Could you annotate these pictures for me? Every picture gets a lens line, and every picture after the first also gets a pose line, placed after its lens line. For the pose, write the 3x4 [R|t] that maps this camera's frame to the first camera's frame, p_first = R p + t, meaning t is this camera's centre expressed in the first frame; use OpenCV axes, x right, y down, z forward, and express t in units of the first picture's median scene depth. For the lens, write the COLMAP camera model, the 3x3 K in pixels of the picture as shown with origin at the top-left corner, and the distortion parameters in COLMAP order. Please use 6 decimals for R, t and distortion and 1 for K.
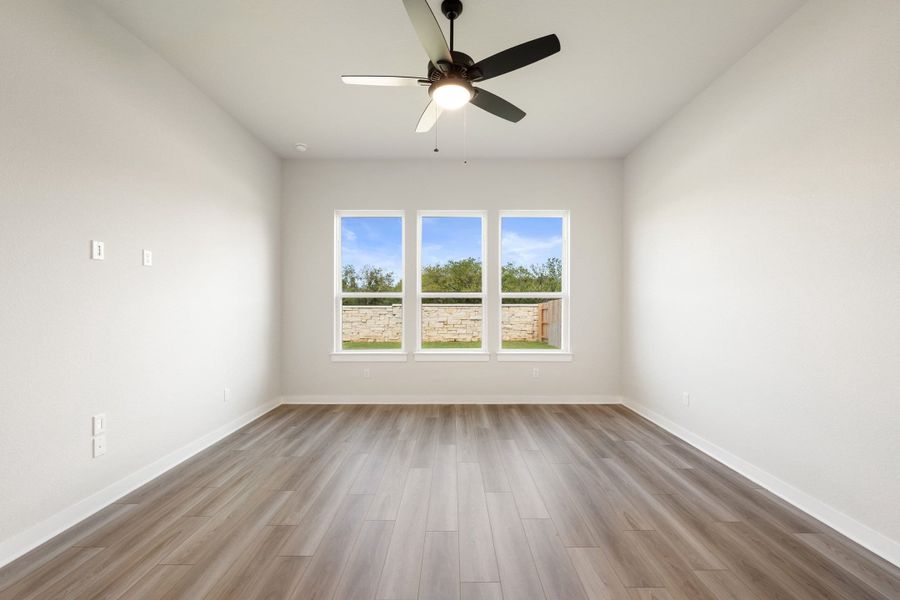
lens RADIAL K [[359.4, 0, 440.9], [0, 359.4, 304.1], [0, 0, 1]] dist [-0.003021, 0.000895]
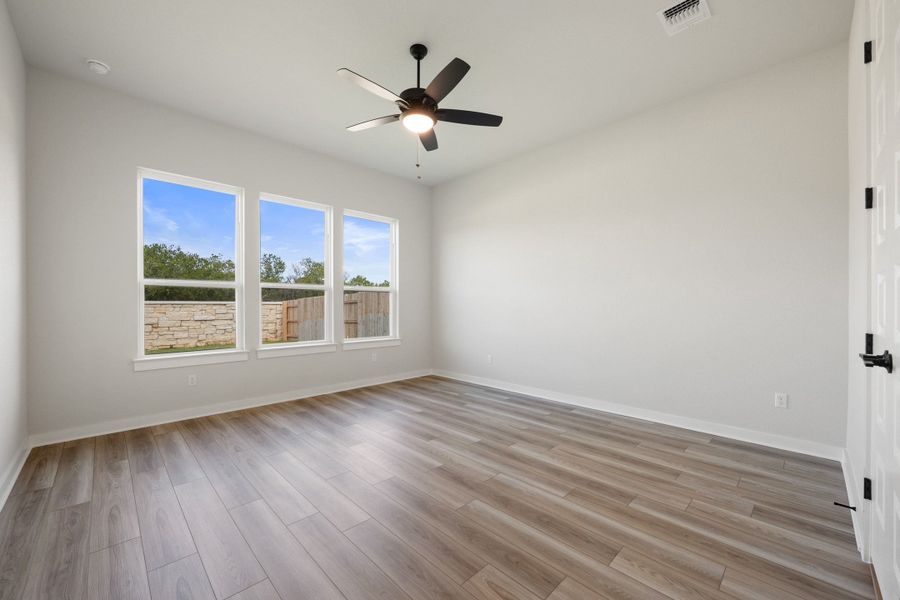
lens RADIAL K [[359.4, 0, 447.0], [0, 359.4, 304.0], [0, 0, 1]] dist [-0.003021, 0.000895]
pose [[0.714151, 0.001607, 0.699990, -0.454825], [-0.002491, 0.999997, 0.000245, 0.025049], [-0.699987, -0.001918, 0.714153, 0.030763]]
